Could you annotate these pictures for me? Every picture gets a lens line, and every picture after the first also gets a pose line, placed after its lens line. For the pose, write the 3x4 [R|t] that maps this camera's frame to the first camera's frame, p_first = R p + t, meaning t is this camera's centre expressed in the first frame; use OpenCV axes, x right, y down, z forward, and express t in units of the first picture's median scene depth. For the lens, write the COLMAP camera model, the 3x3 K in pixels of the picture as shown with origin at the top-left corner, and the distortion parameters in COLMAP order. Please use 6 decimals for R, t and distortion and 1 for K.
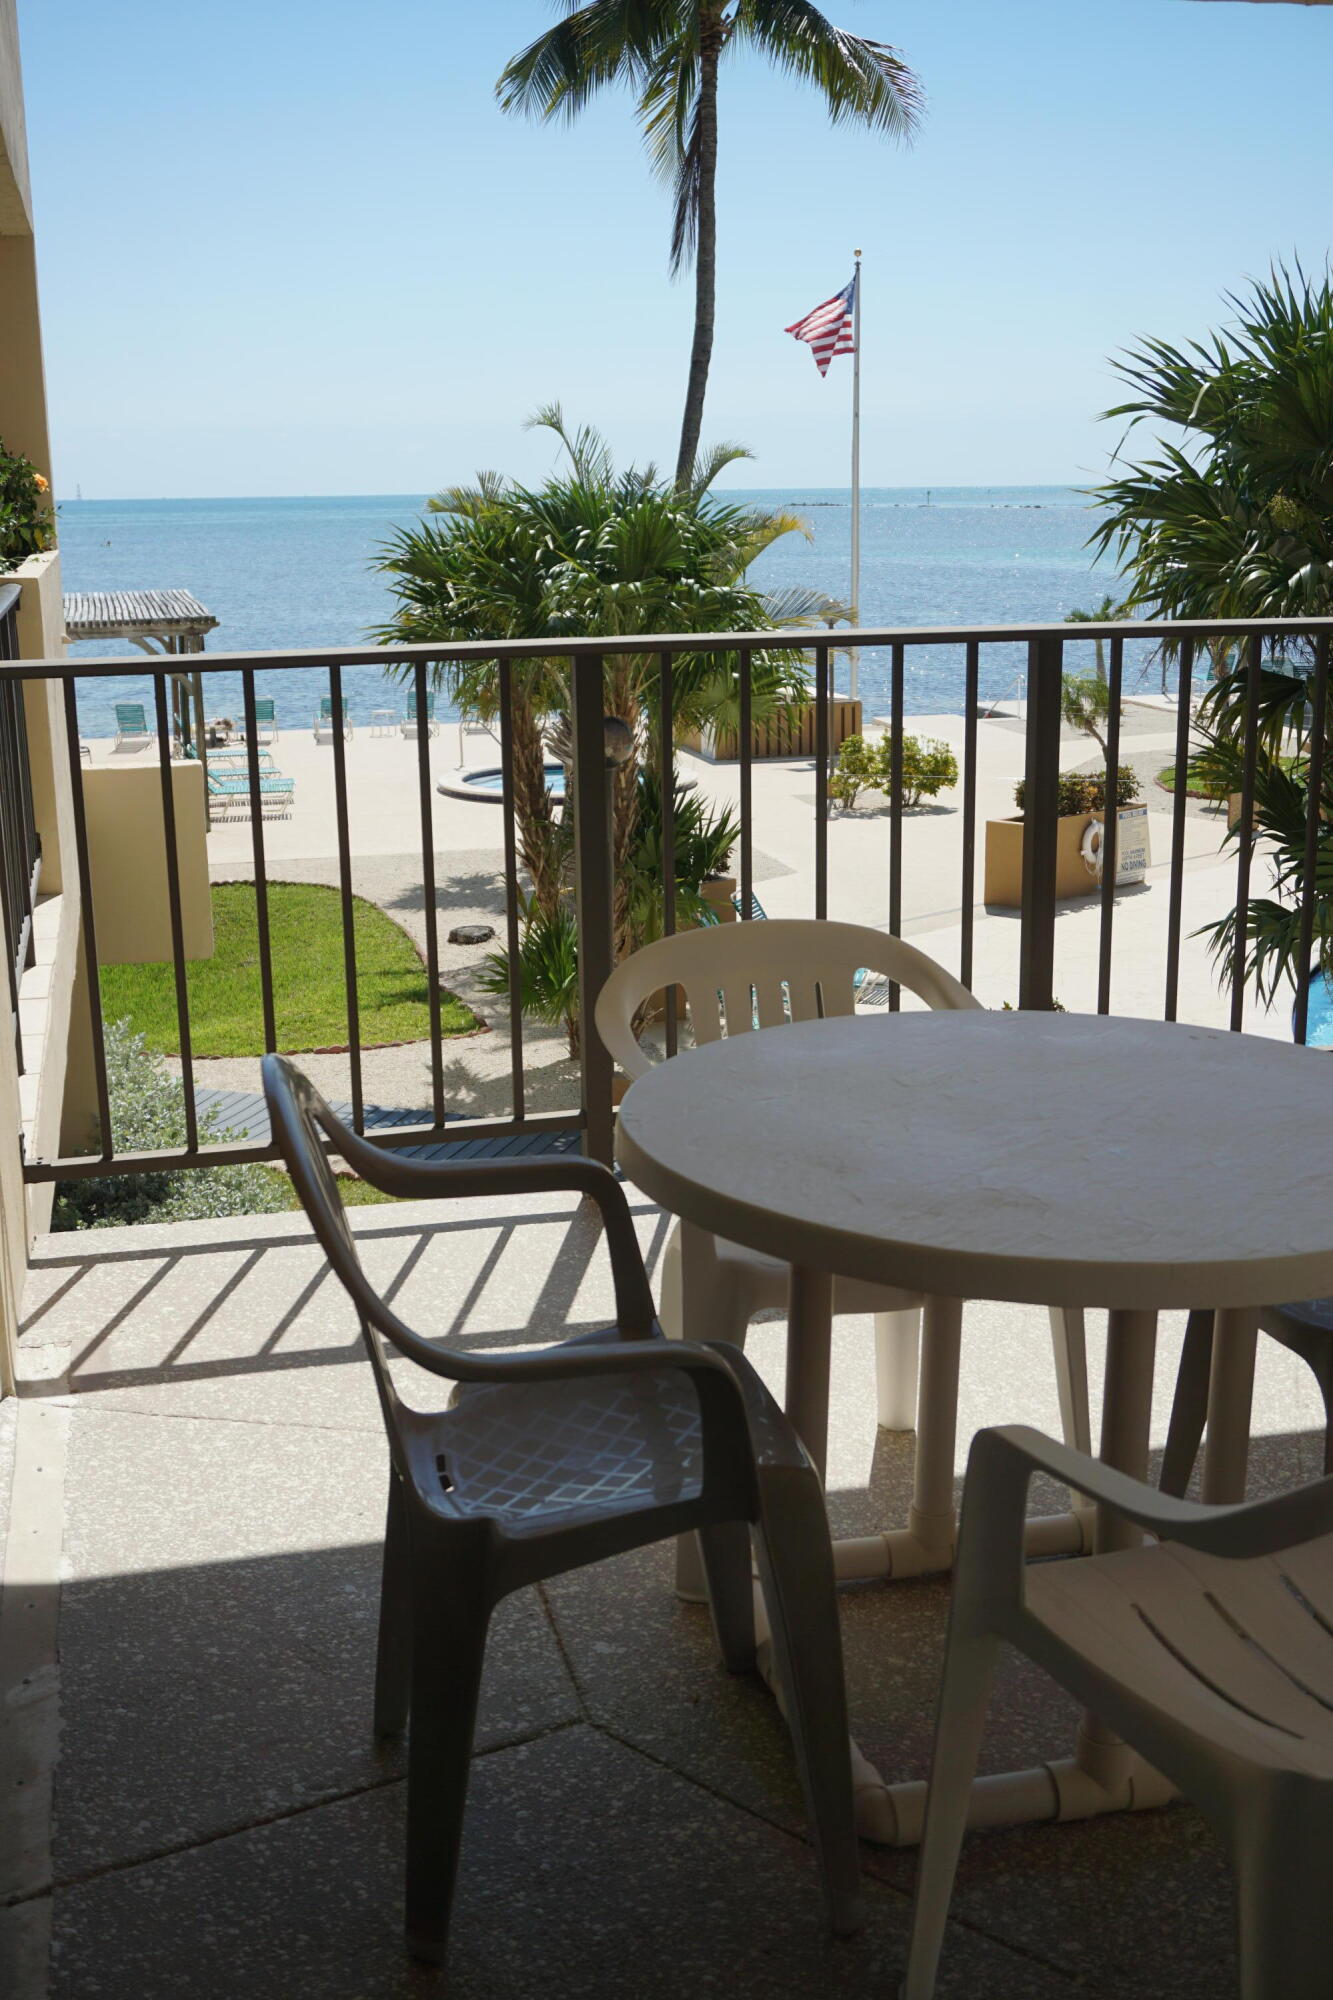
lens RADIAL K [[2117.3, 0, 662.3], [0, 2117.3, 1003.7], [0, 0, 1]] dist [-0.016991, 0.000000]
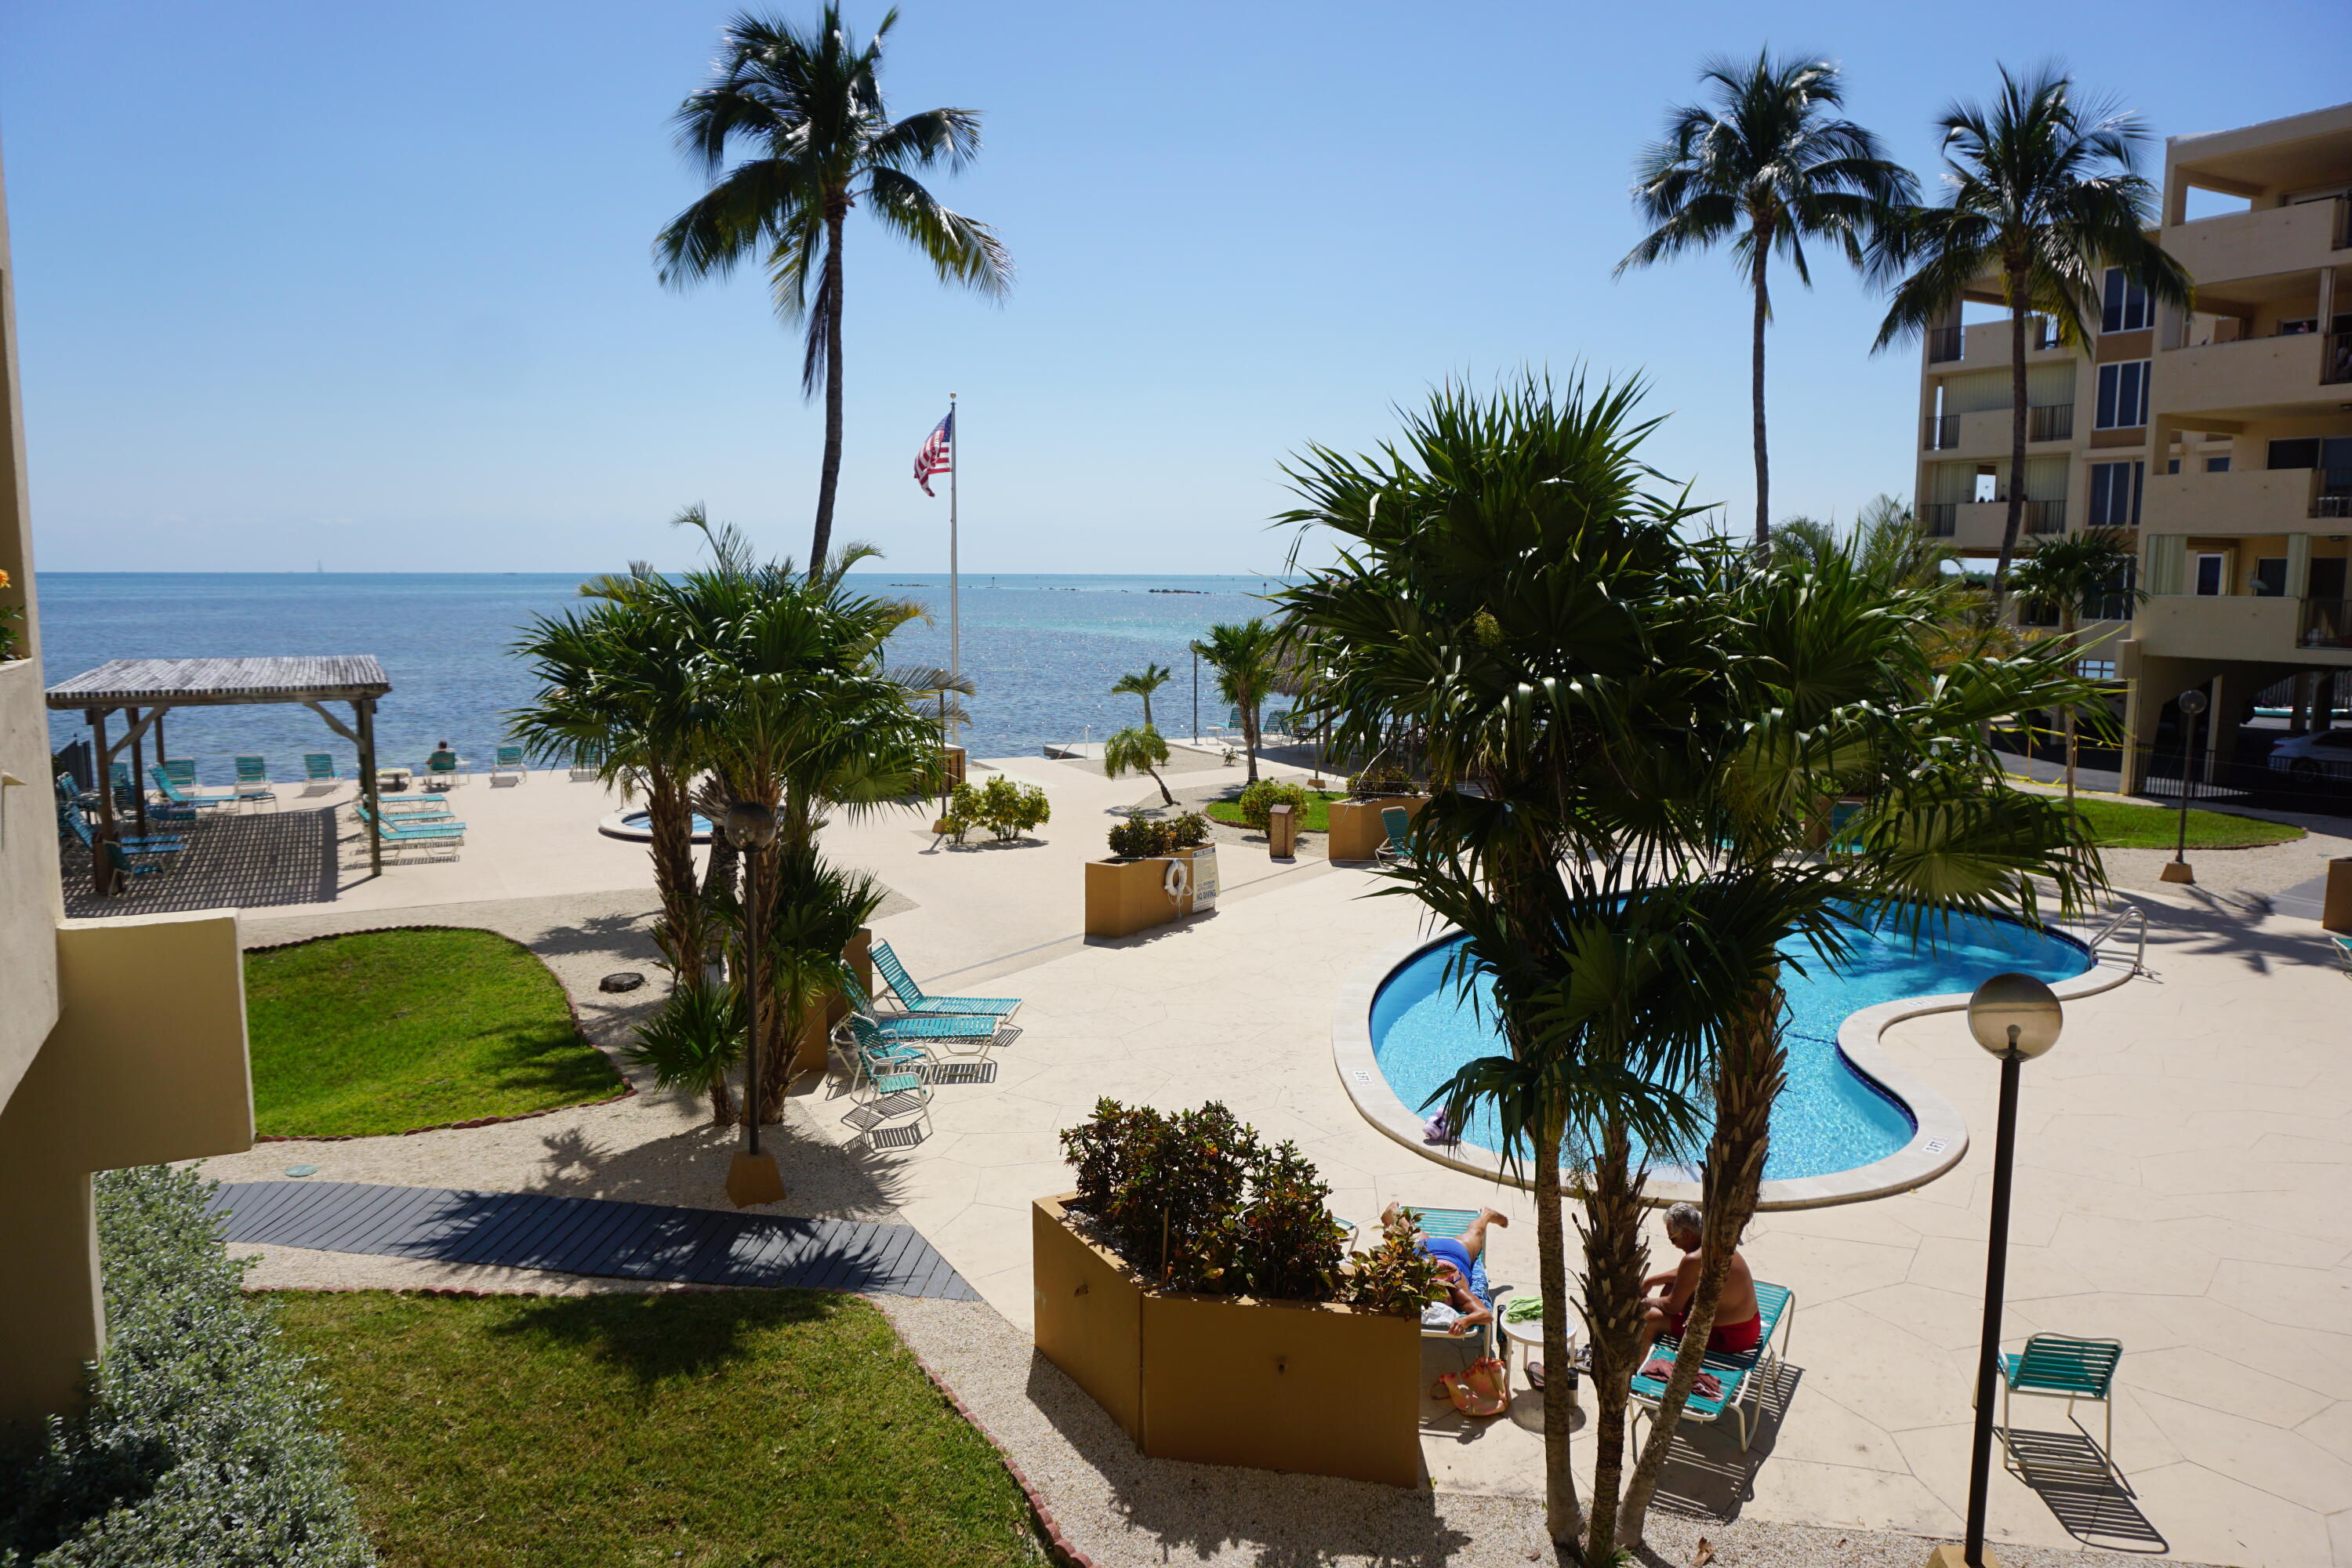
lens RADIAL K [[1577.2, 0, 1171.1], [0, 1577.2, 770.4], [0, 0, 1]] dist [-0.043654, 0.016552]
pose [[0.972308, -0.010624, 0.233460, -0.003494], [0.037539, 0.993094, -0.111151, -0.041937], [-0.230667, 0.116837, 0.965993, 0.157757]]
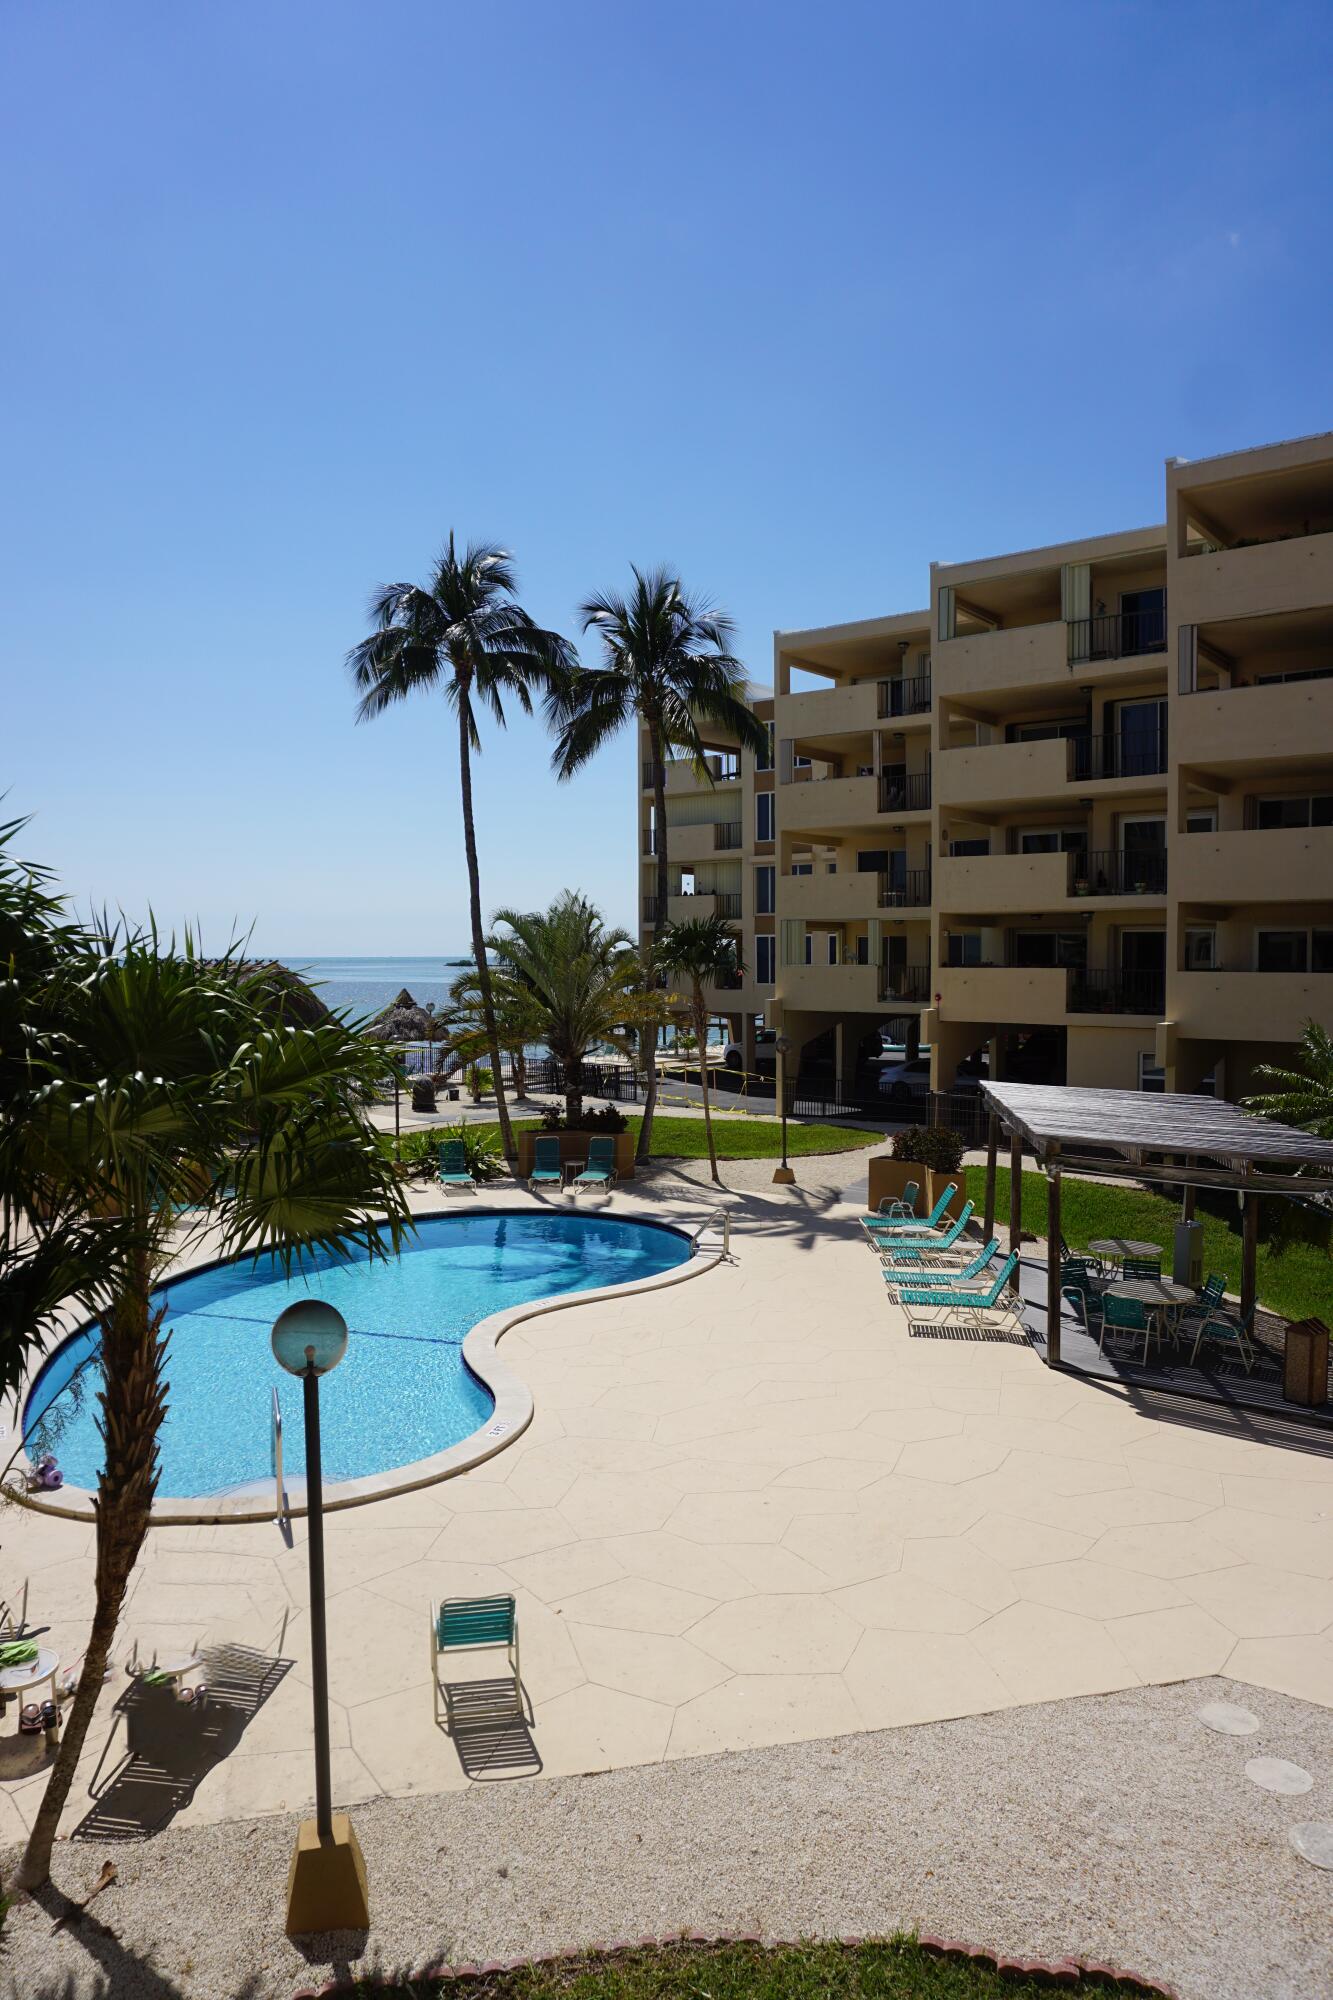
lens RADIAL K [[1341.2, 0, 654.0], [0, 1341.2, 989.5], [0, 0, 1]] dist [-0.043654, 0.016552]
pose [[0.800167, -0.004862, 0.599757, 0.110675], [0.134598, 0.975918, -0.171663, -0.036222], [-0.584479, 0.218085, 0.781552, 0.122443]]
